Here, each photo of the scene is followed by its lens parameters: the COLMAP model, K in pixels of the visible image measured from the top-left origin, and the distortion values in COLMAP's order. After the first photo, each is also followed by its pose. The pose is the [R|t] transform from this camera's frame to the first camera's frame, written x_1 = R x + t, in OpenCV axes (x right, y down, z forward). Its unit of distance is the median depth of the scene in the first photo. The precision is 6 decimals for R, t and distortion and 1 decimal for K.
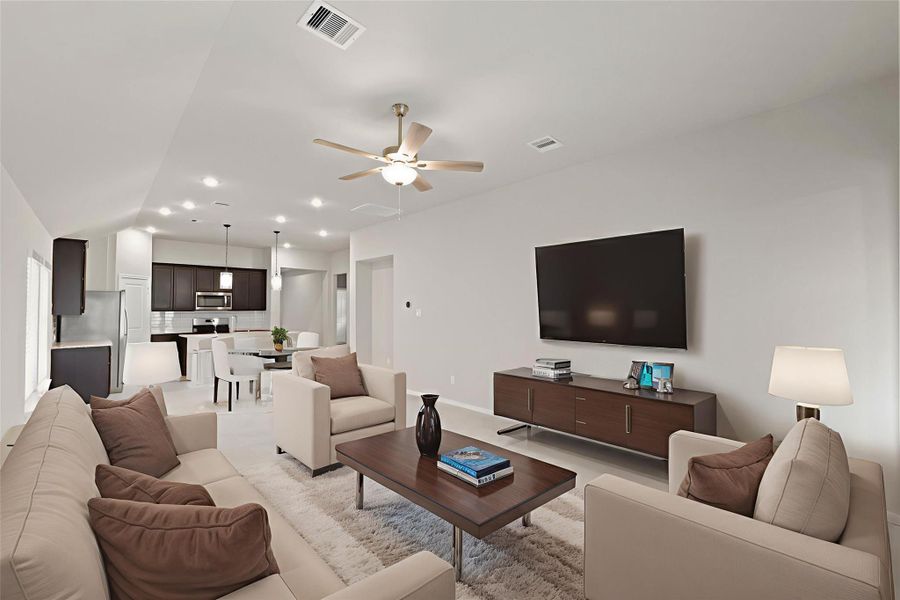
lens RADIAL K [[370.4, 0, 450.8], [0, 370.4, 296.8], [0, 0, 1]] dist [-0.013062, 0.000109]
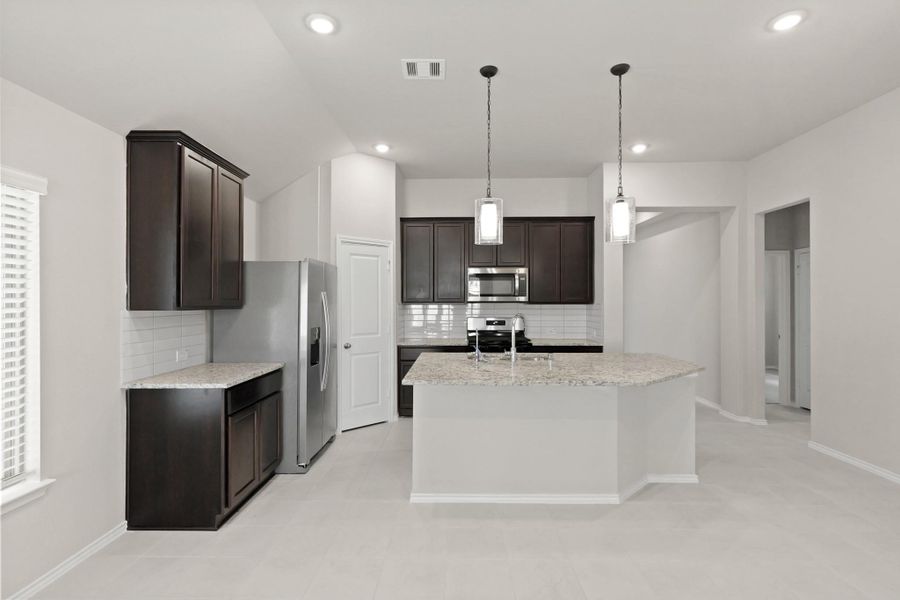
lens RADIAL K [[440.1, 0, 445.6], [0, 440.1, 299.4], [0, 0, 1]] dist [0.001424, 0.000566]
pose [[0.704639, -0.002676, -0.709561, -0.256735], [0.021592, 0.999611, 0.017672, 0.019523], [0.709238, -0.027773, 0.704422, 0.510102]]
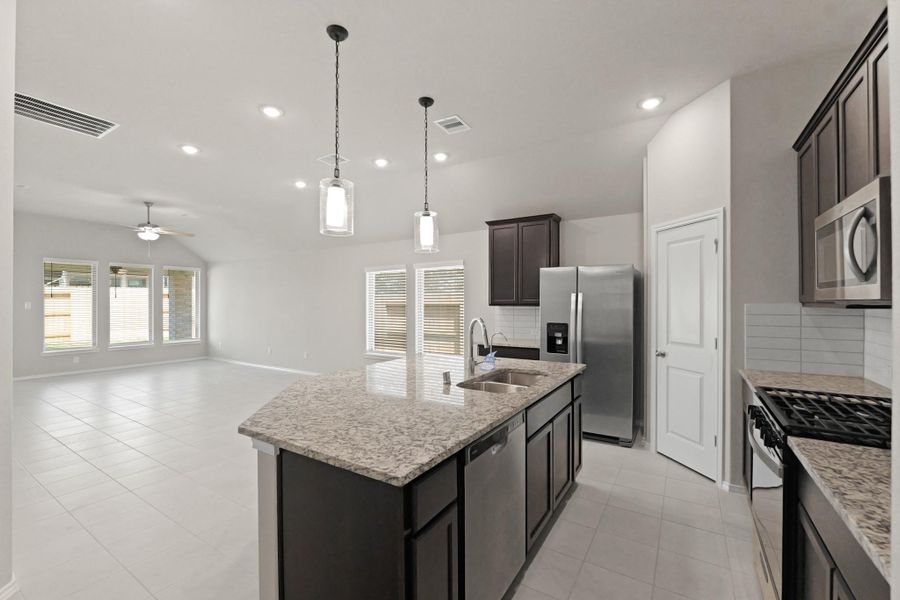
lens RADIAL K [[372.7, 0, 447.2], [0, 372.7, 303.1], [0, 0, 1]] dist [-0.013594, 0.000253]
pose [[-0.971406, 0.000678, -0.237425, -0.414079], [0.007473, 0.999588, -0.027718, 0.039034], [0.237309, -0.028700, -0.971010, 1.106644]]
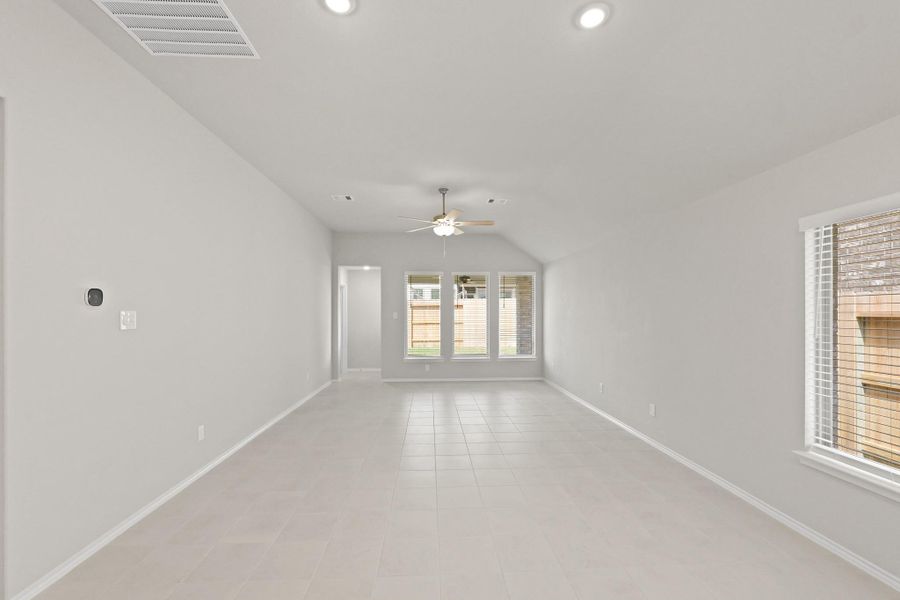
lens RADIAL K [[382.0, 0, 450.9], [0, 382.0, 309.9], [0, 0, 1]] dist [-0.001635, 0.000035]
pose [[-0.761452, 0.006008, 0.648193, -0.417646], [-0.016629, 0.999447, -0.028798, 0.026692], [-0.648007, -0.032707, -0.760931, 0.736088]]
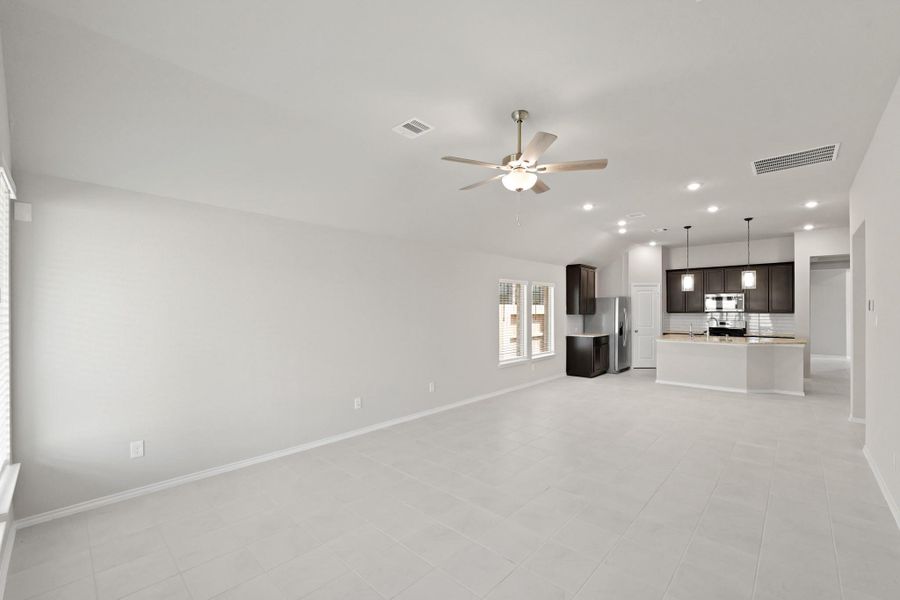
lens RADIAL K [[382.0, 0, 450.9], [0, 382.0, 309.9], [0, 0, 1]] dist [-0.001635, 0.000035]
pose [[0.062287, -0.000324, -0.998058, 0.301013], [0.031815, 0.999492, 0.001661, 0.005919], [0.997551, -0.031856, 0.062266, 0.224801]]
